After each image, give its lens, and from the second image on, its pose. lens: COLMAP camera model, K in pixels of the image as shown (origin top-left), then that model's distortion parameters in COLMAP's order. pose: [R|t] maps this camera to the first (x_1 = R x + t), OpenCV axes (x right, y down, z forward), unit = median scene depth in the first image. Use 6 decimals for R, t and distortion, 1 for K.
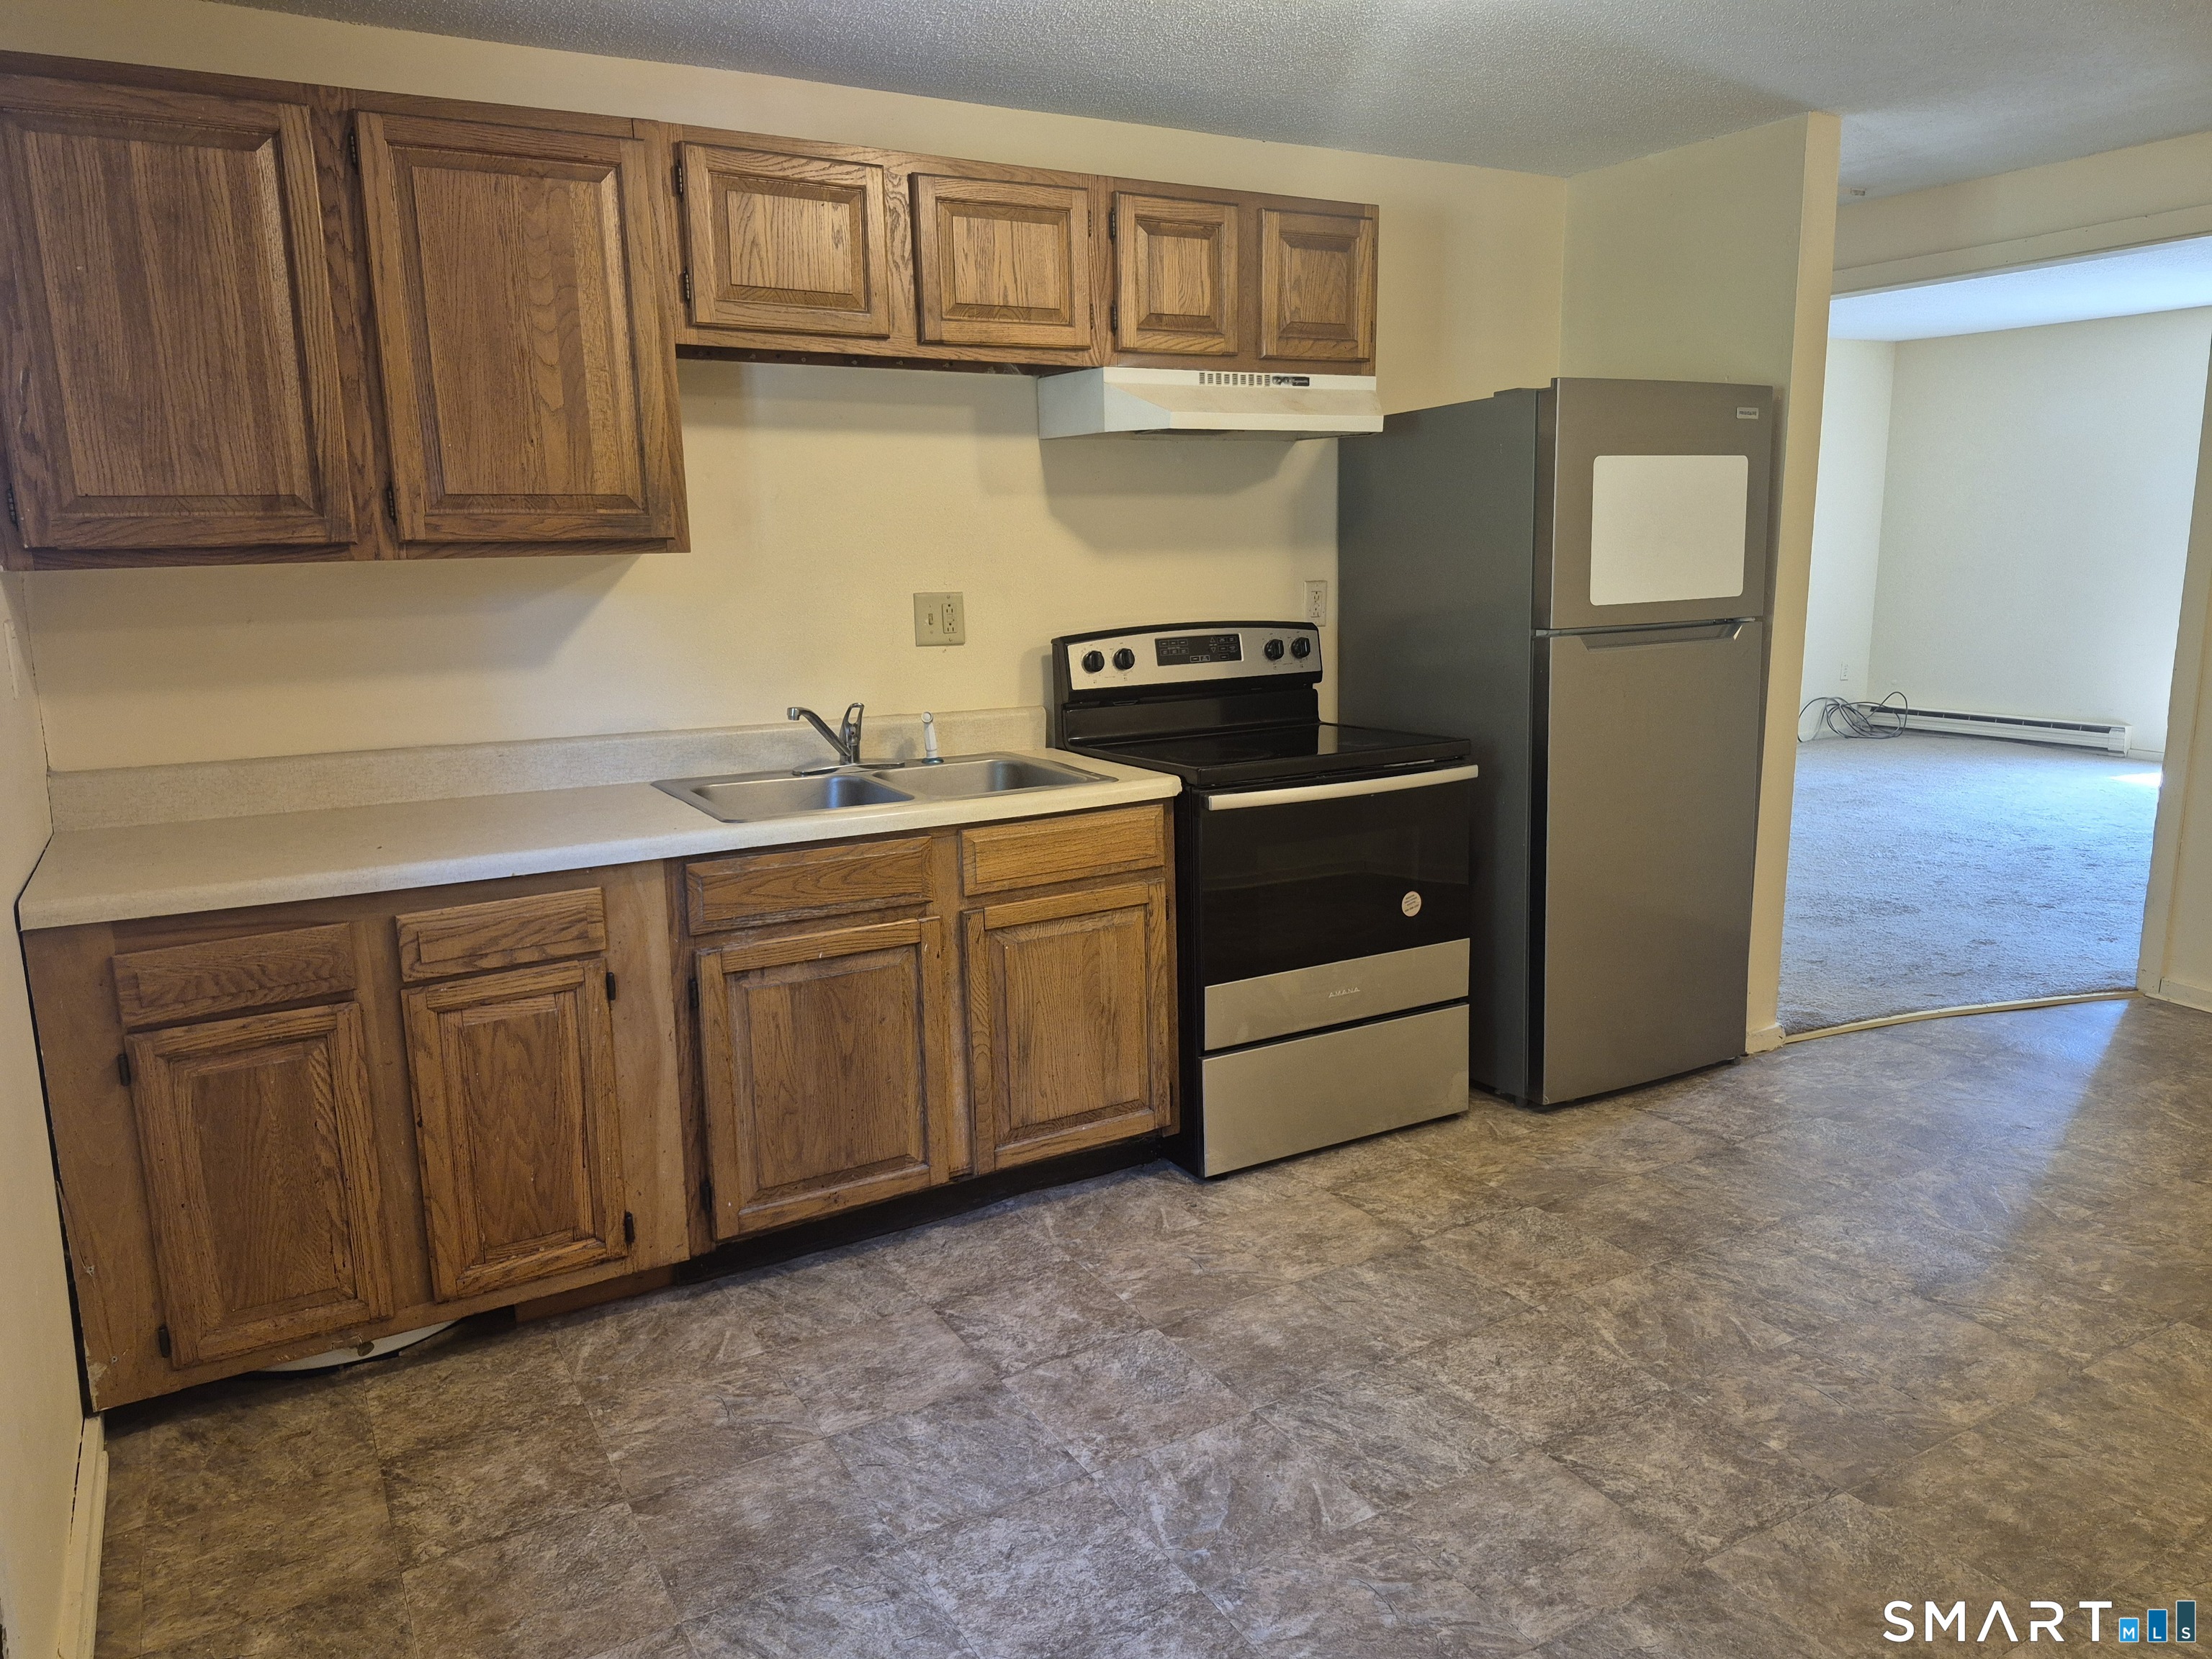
lens RADIAL K [[1541.4, 0, 1097.7], [0, 1541.4, 832.6], [0, 0, 1]] dist [0.085675, -0.099376]
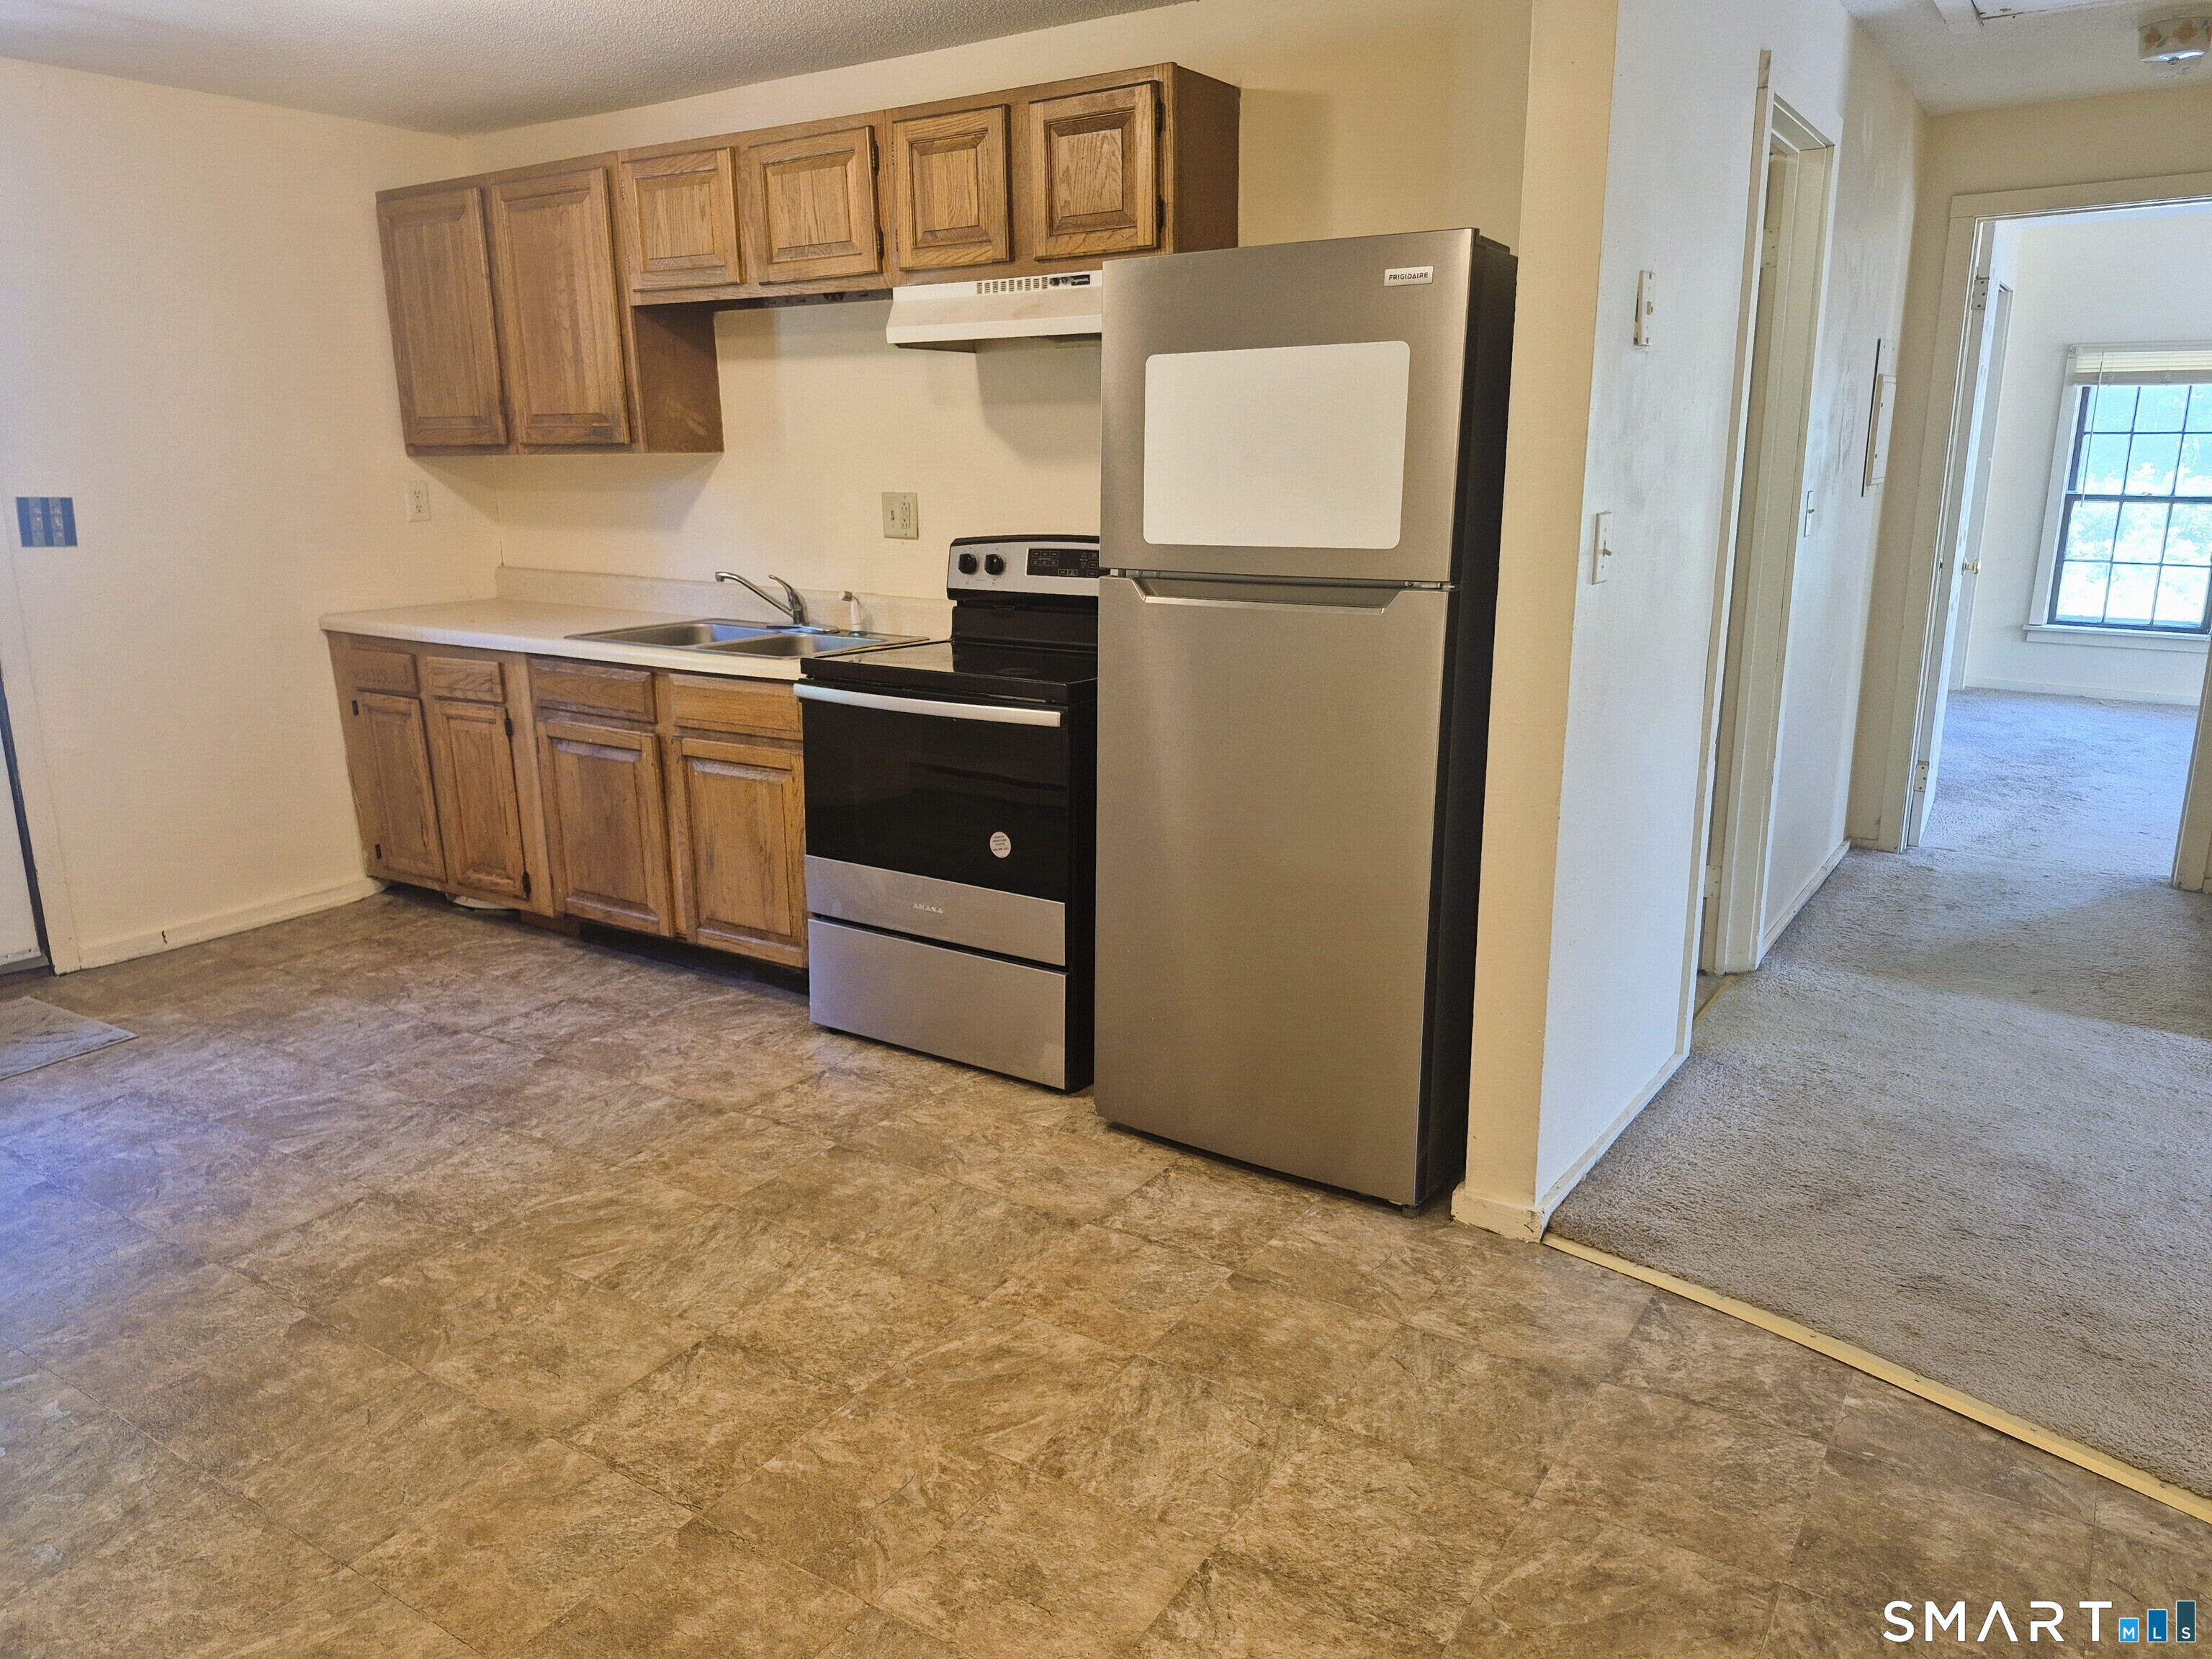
lens RADIAL K [[1541.4, 0, 1097.7], [0, 1541.4, 832.6], [0, 0, 1]] dist [0.085675, -0.099376]
pose [[0.435481, 0.232832, -0.869566, 1.192696], [-0.168169, 0.970009, 0.175507, -0.156161], [0.884351, 0.069804, 0.461575, 0.698633]]
